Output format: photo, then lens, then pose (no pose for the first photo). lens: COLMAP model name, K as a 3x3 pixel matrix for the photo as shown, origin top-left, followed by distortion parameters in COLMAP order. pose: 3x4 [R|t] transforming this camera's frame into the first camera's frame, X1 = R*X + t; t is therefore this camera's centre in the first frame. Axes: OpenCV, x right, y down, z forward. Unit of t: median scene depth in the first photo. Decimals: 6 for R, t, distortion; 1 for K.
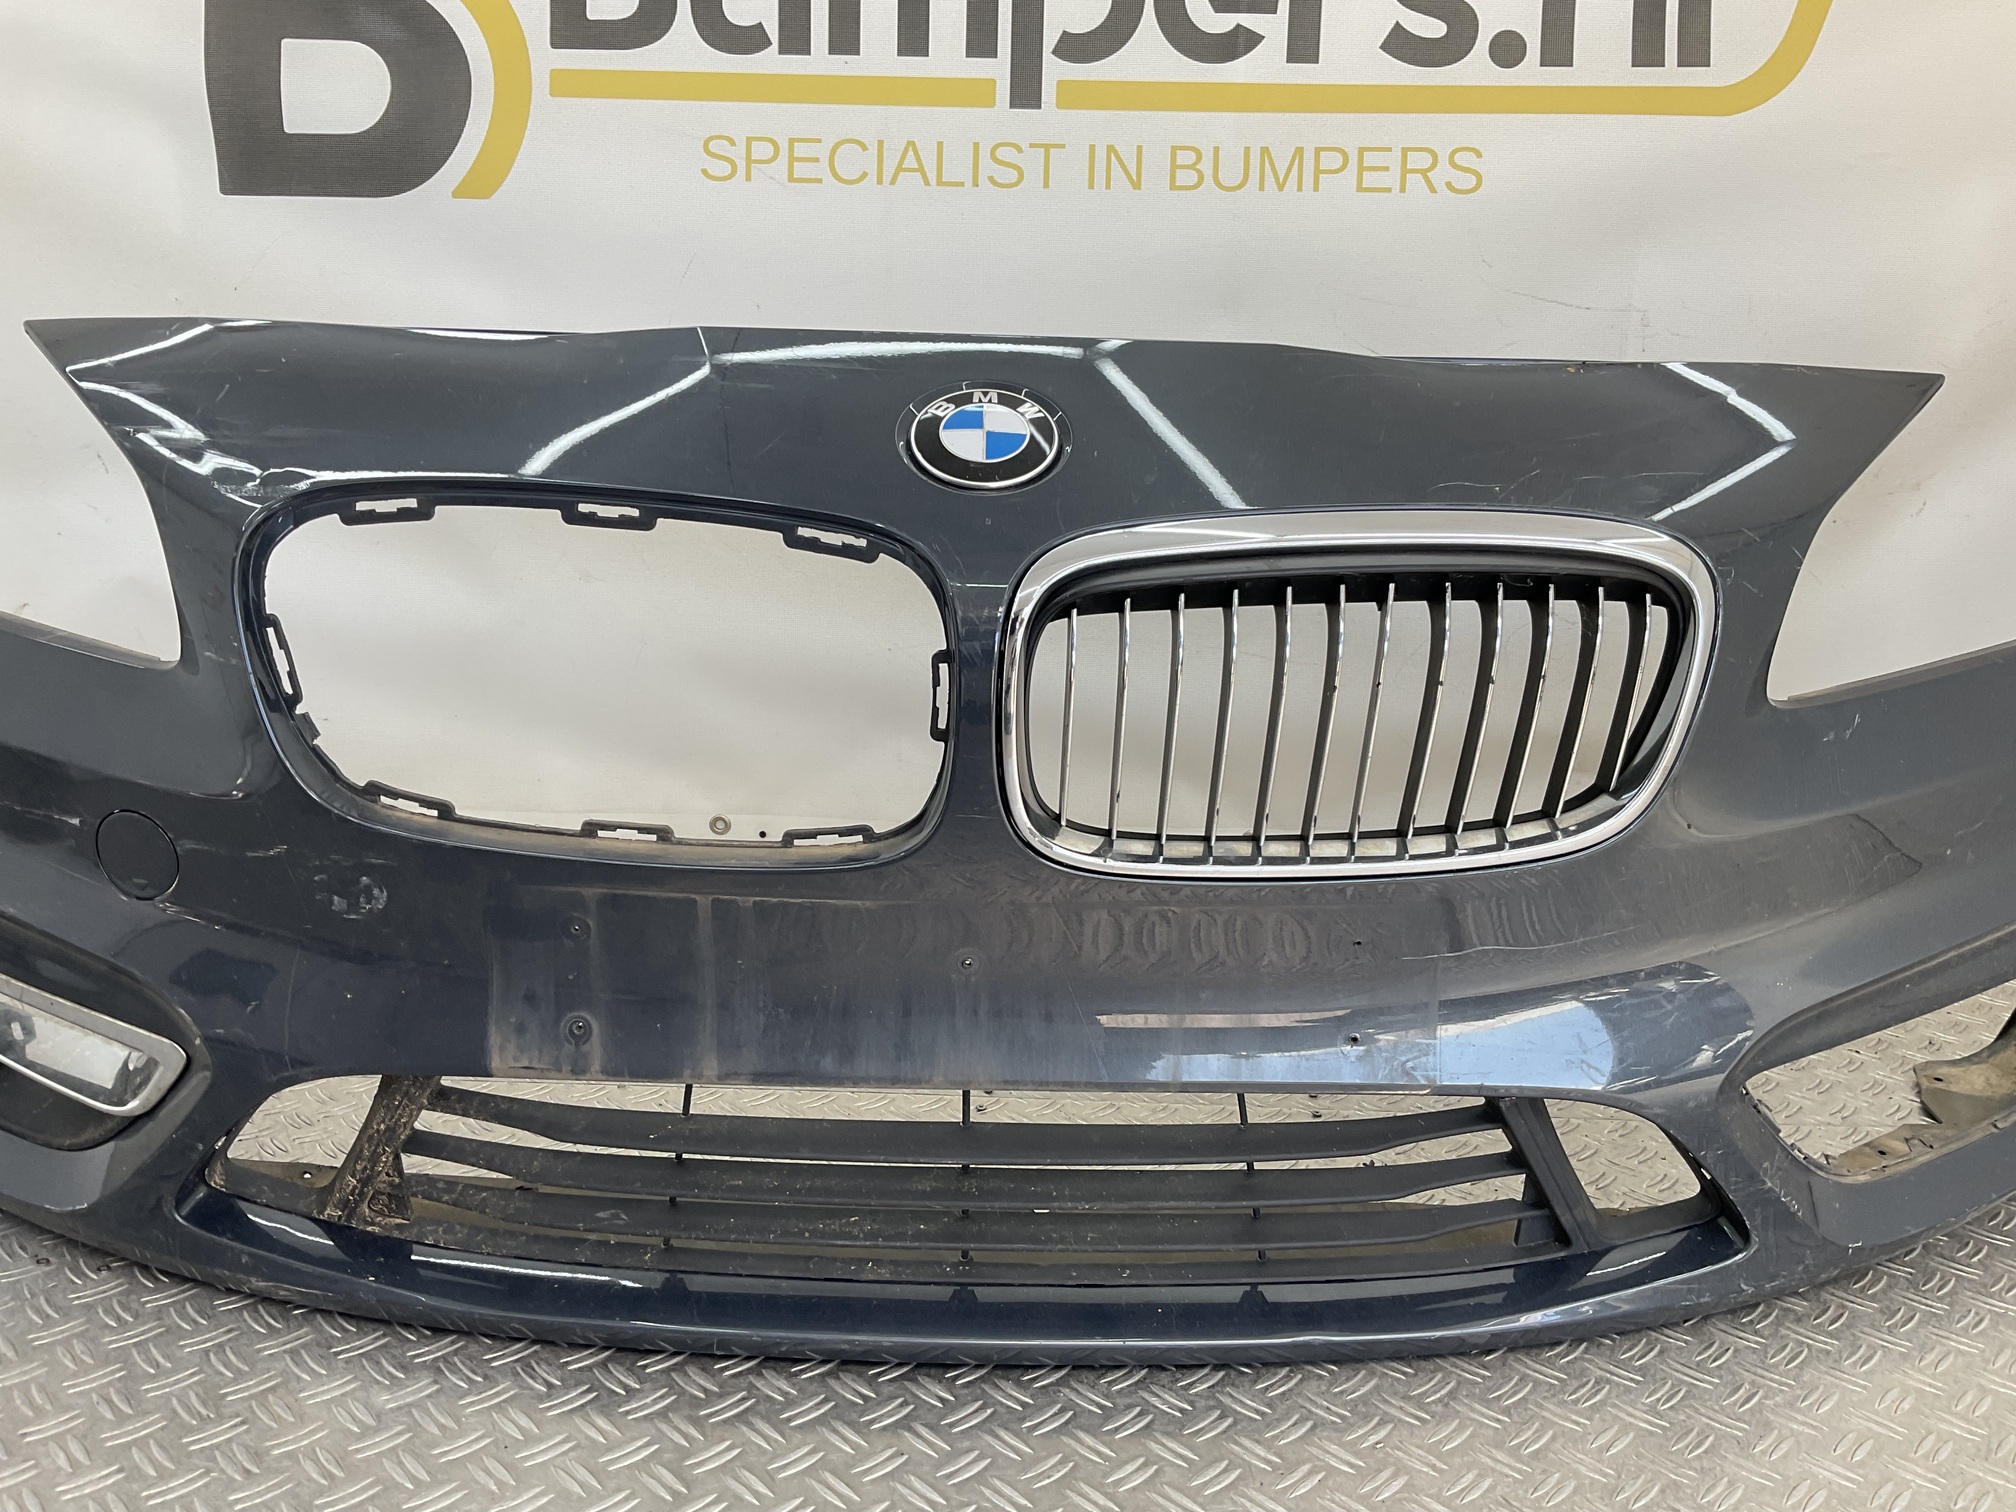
lens RADIAL K [[1651.2, 0, 1008.0], [0, 1651.2, 756.0], [0, 0, 1]] dist [0.099051, -0.197025]
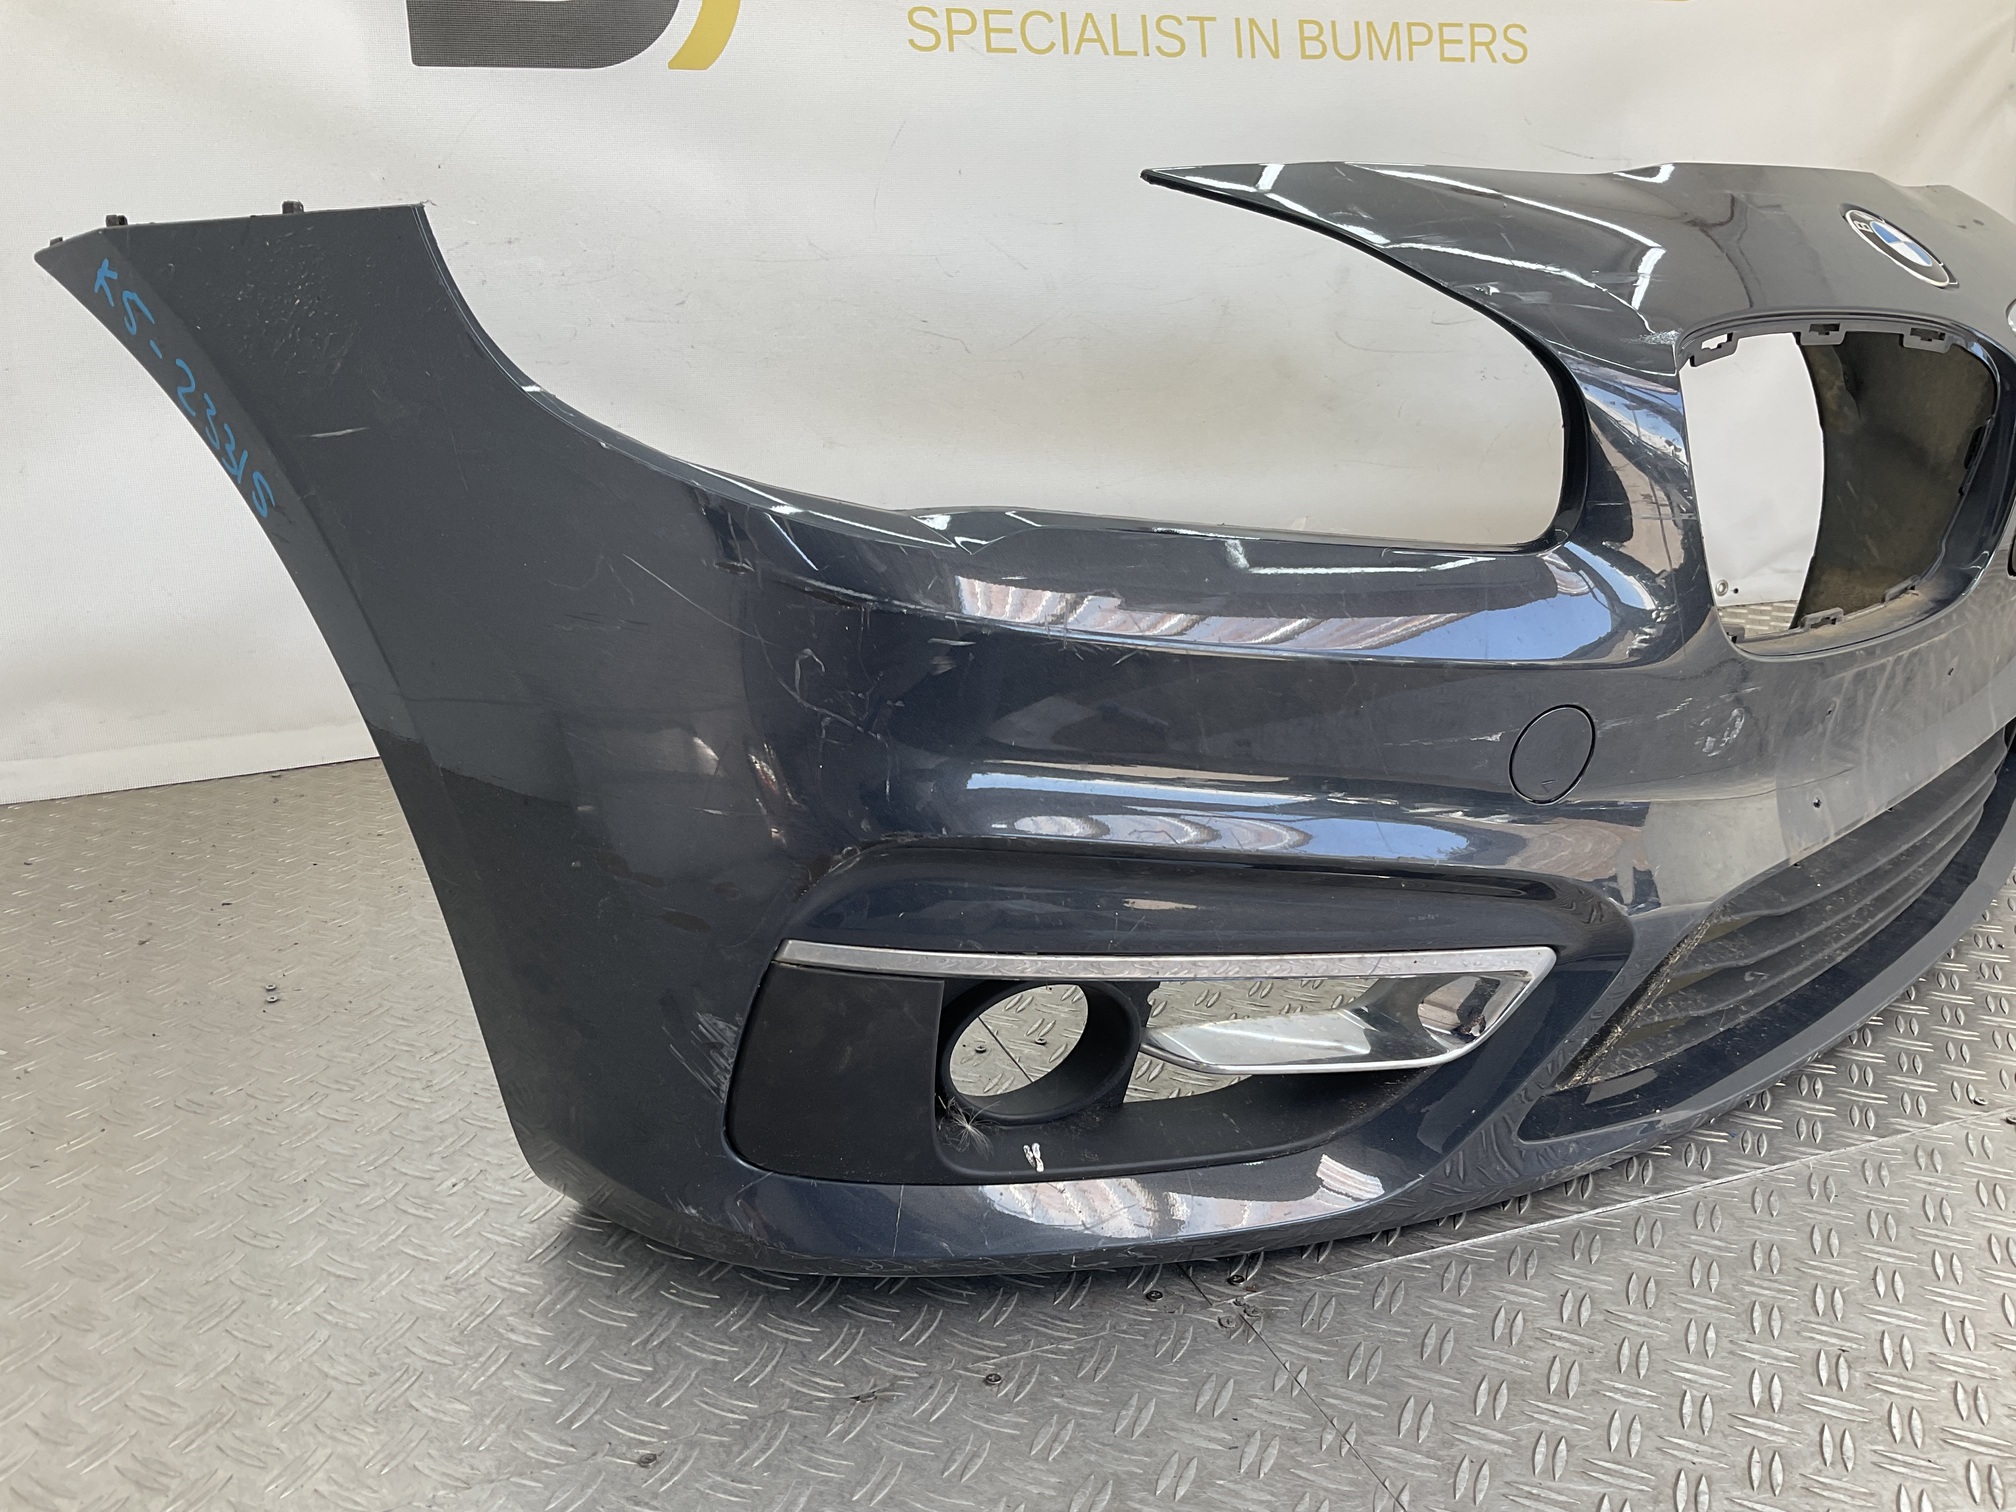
lens RADIAL K [[1663.7, 0, 1010.8], [0, 1663.7, 749.8], [0, 0, 1]] dist [0.037565, -0.068174]
pose [[0.925530, -0.144357, 0.350080, -0.562334], [0.124324, 0.989078, 0.079166, 0.014585], [-0.357685, -0.029747, 0.933368, -0.016036]]
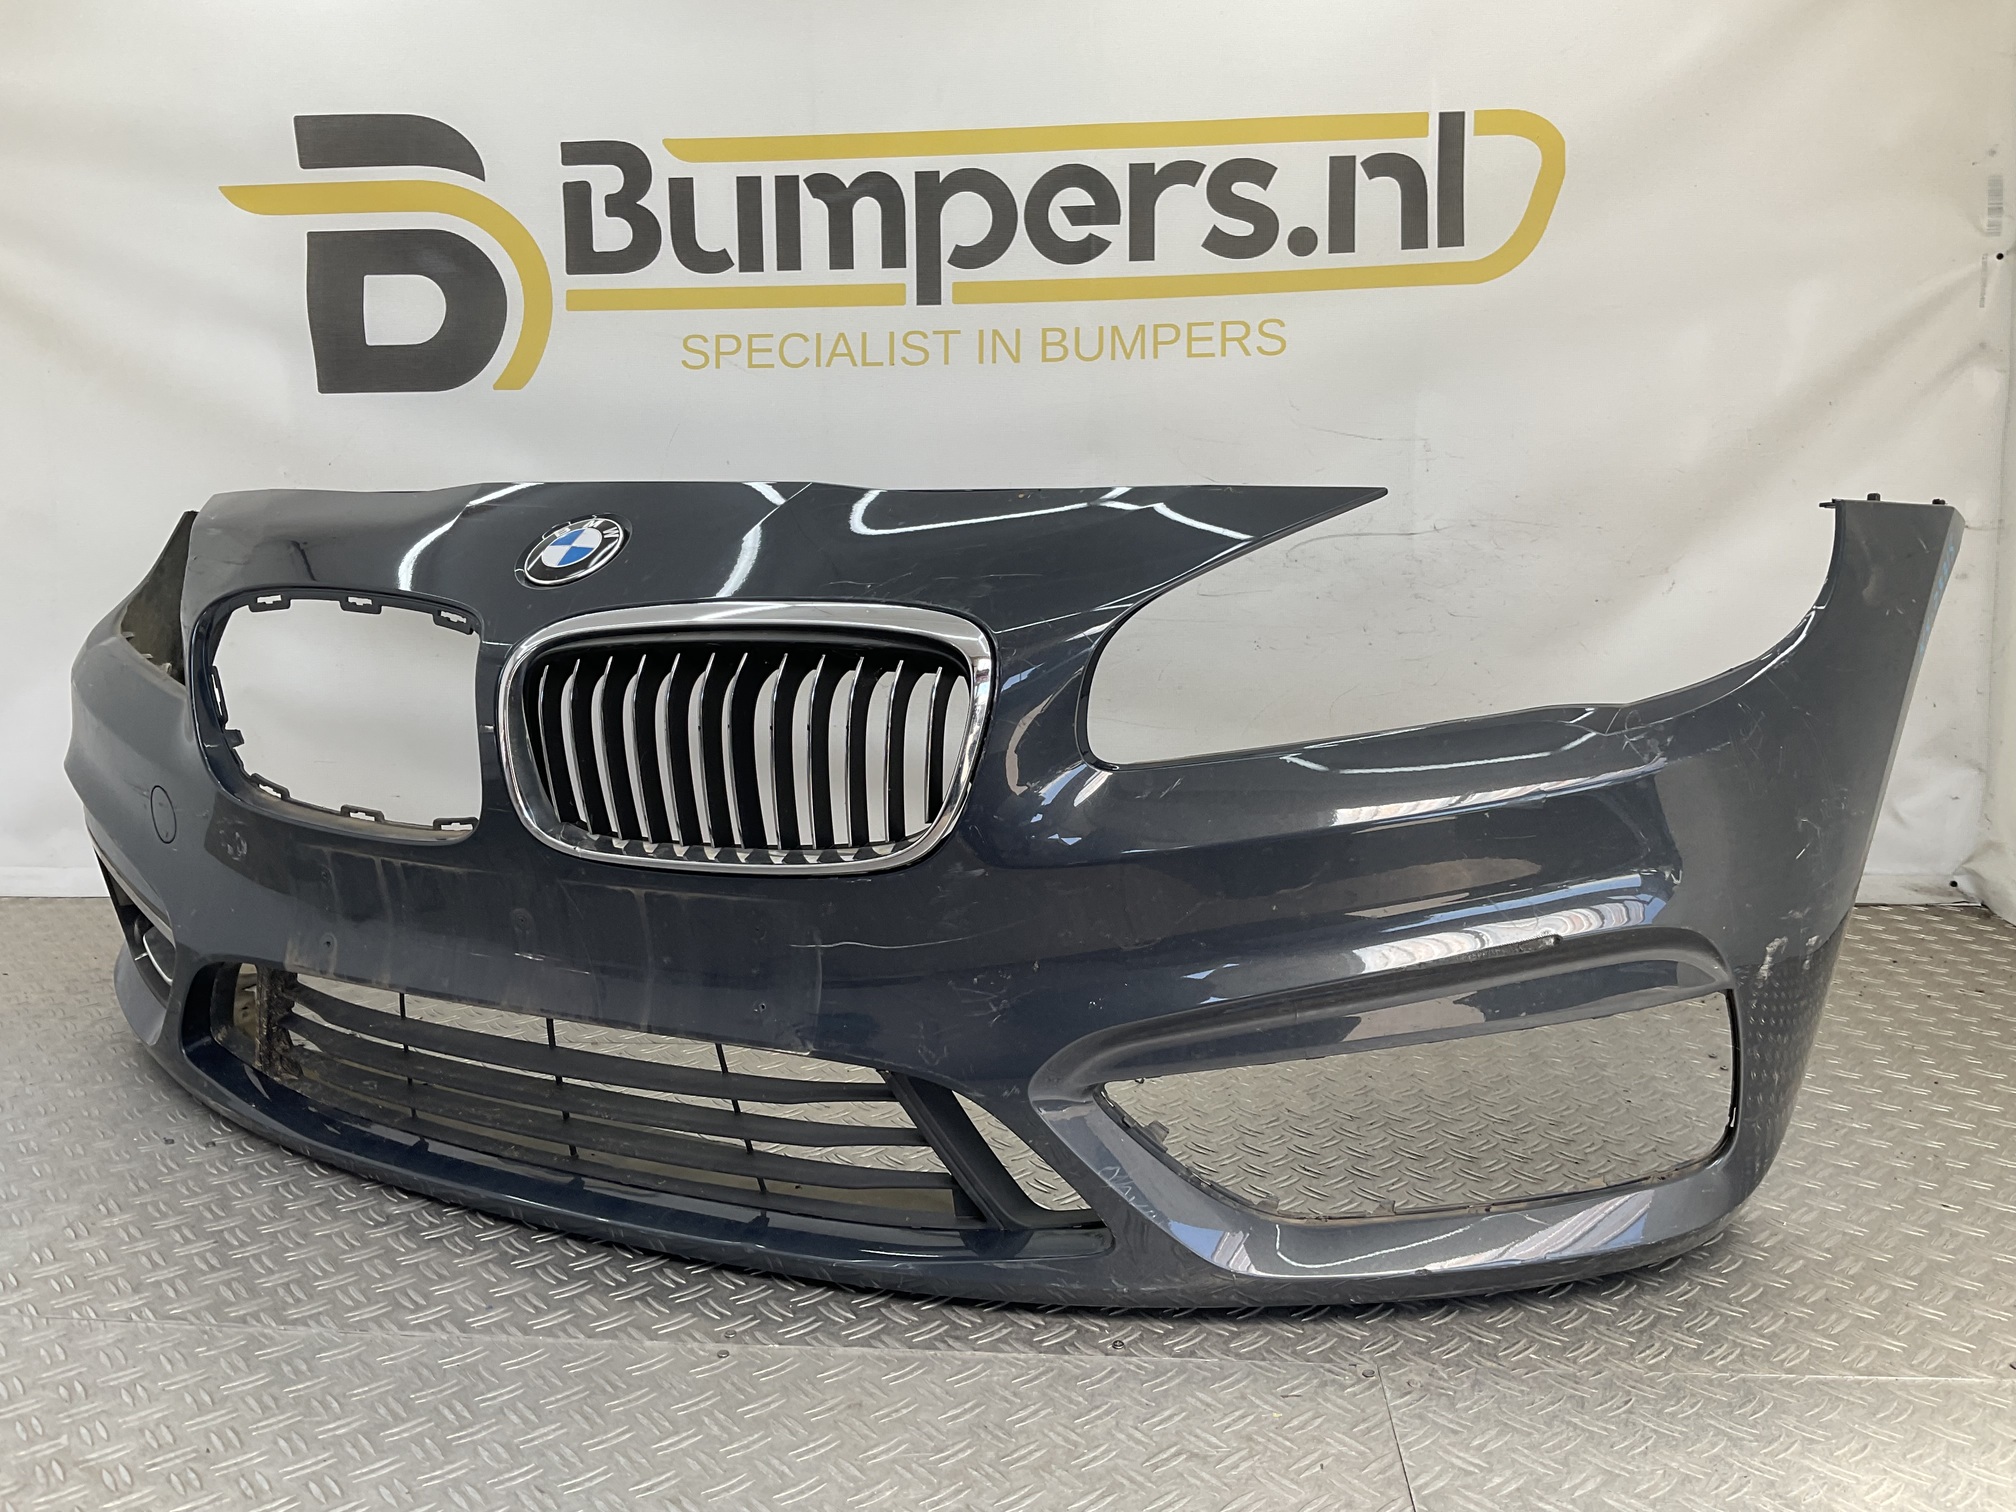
lens RADIAL K [[1645.7, 0, 1008.0], [0, 1645.7, 756.0], [0, 0, 1]] dist [0.133451, -0.285972]
pose [[0.997342, -0.026886, -0.067724, 0.149971], [0.021393, 0.996520, -0.080564, 0.064767], [0.069654, 0.078901, 0.994446, -0.246068]]
